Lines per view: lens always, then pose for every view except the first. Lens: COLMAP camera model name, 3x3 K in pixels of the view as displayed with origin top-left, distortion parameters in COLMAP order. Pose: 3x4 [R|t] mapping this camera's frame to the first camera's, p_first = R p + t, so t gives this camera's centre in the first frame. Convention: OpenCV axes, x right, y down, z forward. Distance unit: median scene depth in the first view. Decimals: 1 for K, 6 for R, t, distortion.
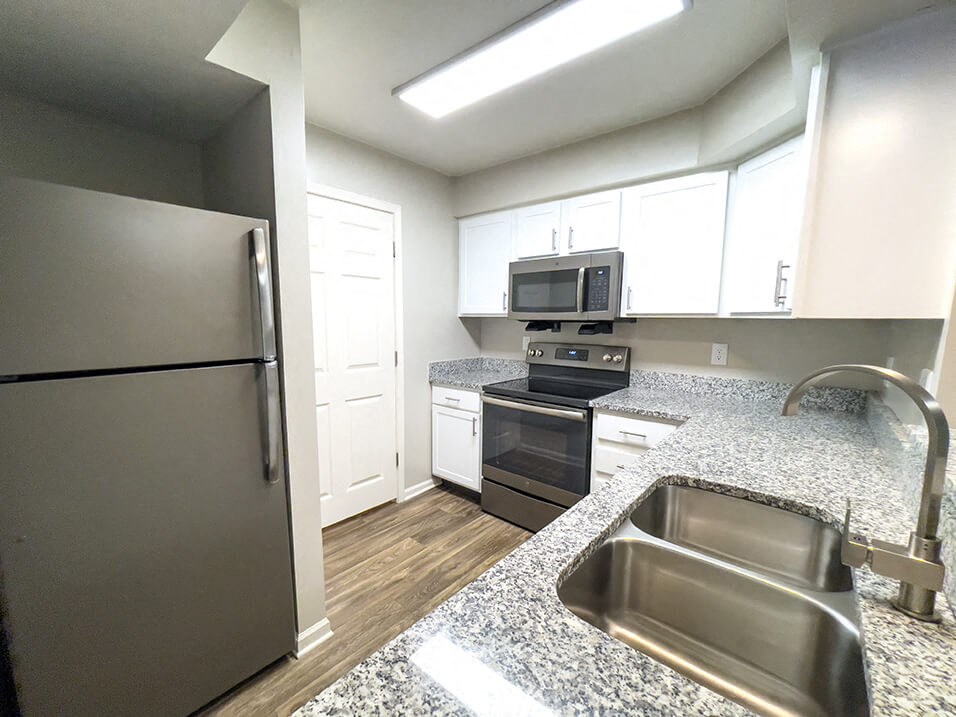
lens RADIAL K [[392.6, 0, 475.1], [0, 392.6, 363.3], [0, 0, 1]] dist [-0.025265, -0.000151]
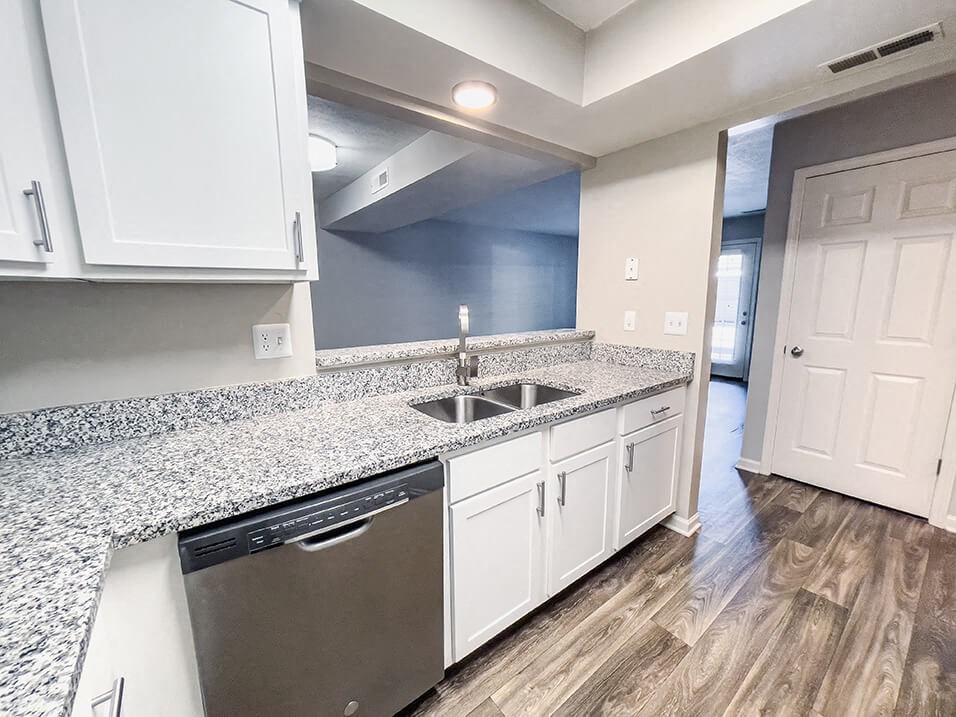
lens RADIAL K [[392.6, 0, 480.3], [0, 392.6, 363.1], [0, 0, 1]] dist [-0.025265, -0.000151]
pose [[-0.979388, -0.035038, 0.198928, 0.049088], [0.021579, 0.961054, 0.275519, -0.148769], [-0.200834, 0.274132, -0.940488, 1.541759]]
